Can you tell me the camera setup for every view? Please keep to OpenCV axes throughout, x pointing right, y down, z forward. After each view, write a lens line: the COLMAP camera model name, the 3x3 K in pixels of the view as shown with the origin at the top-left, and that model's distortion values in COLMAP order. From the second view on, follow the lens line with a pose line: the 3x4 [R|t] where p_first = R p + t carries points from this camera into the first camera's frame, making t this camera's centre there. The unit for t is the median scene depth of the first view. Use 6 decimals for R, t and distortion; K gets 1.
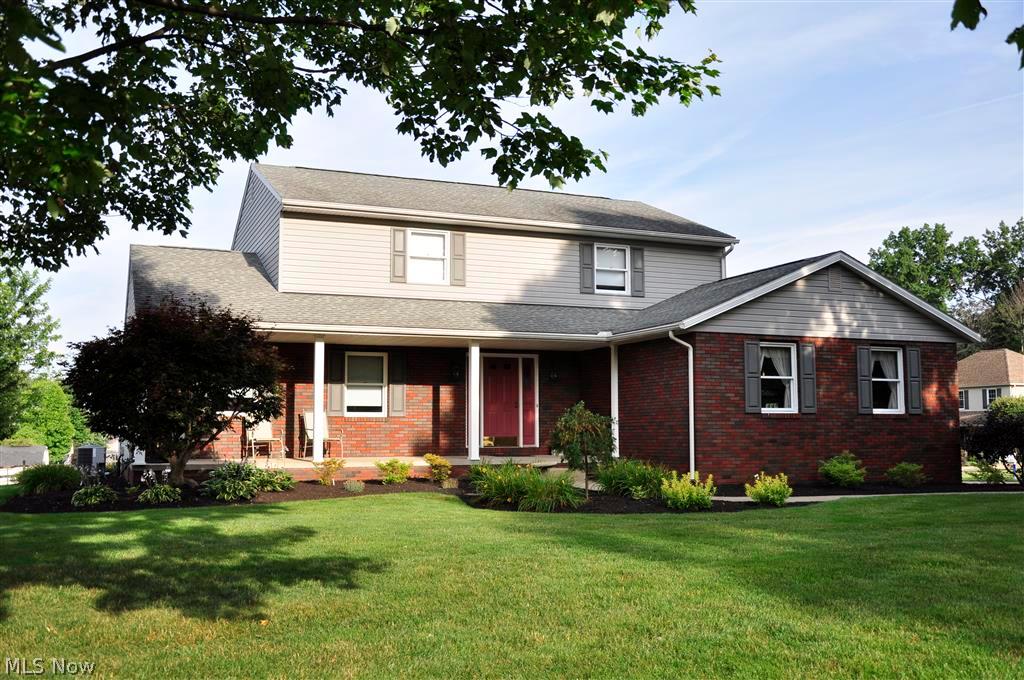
lens RADIAL K [[949.9, 0, 512.0], [0, 949.9, 340.0], [0, 0, 1]] dist [-0.010023, -0.003583]
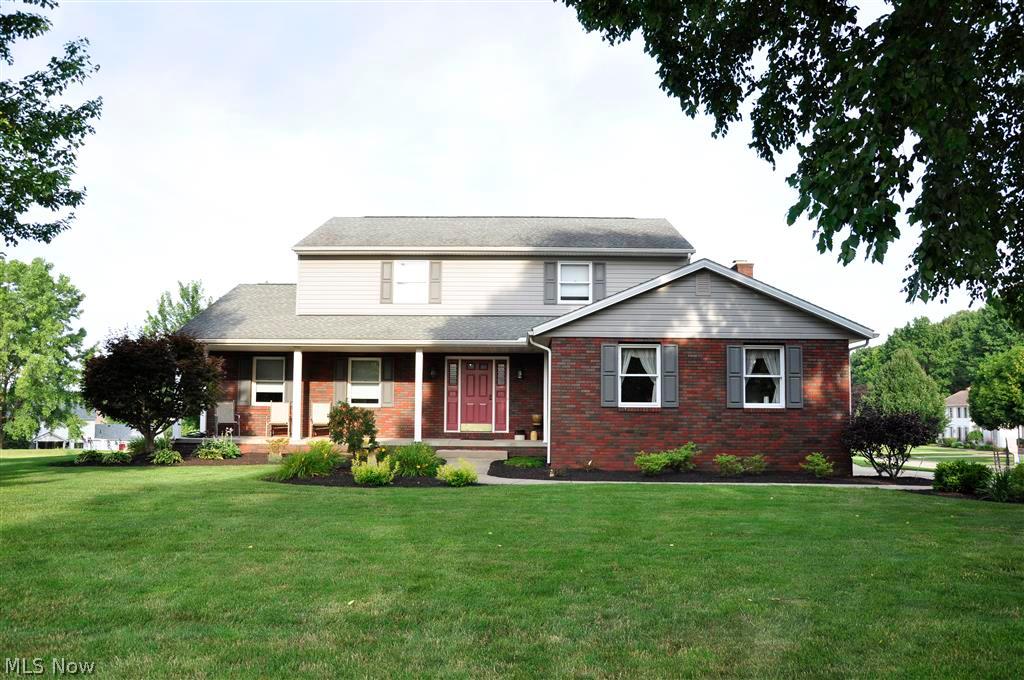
lens RADIAL K [[801.8, 0, 512.0], [0, 801.8, 340.0], [0, 0, 1]] dist [-0.104136, 0.001778]
pose [[0.917398, -0.025181, -0.397172, 0.494869], [0.026003, 0.999656, -0.003317, -0.002624], [0.397120, -0.007284, 0.917738, 0.072642]]
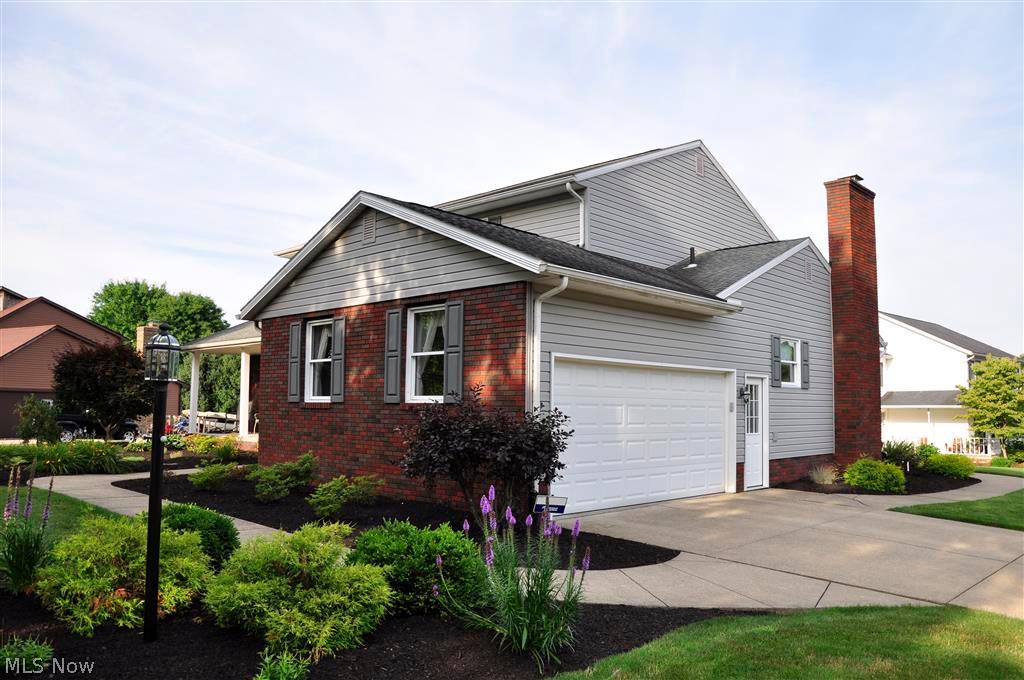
lens RADIAL K [[801.8, 0, 512.0], [0, 801.8, 340.0], [0, 0, 1]] dist [-0.104136, 0.001778]
pose [[0.397086, -0.071723, -0.914975, 0.959411], [0.077413, 0.996006, -0.044478, 0.063414], [0.914511, -0.053169, 0.401052, 0.832698]]
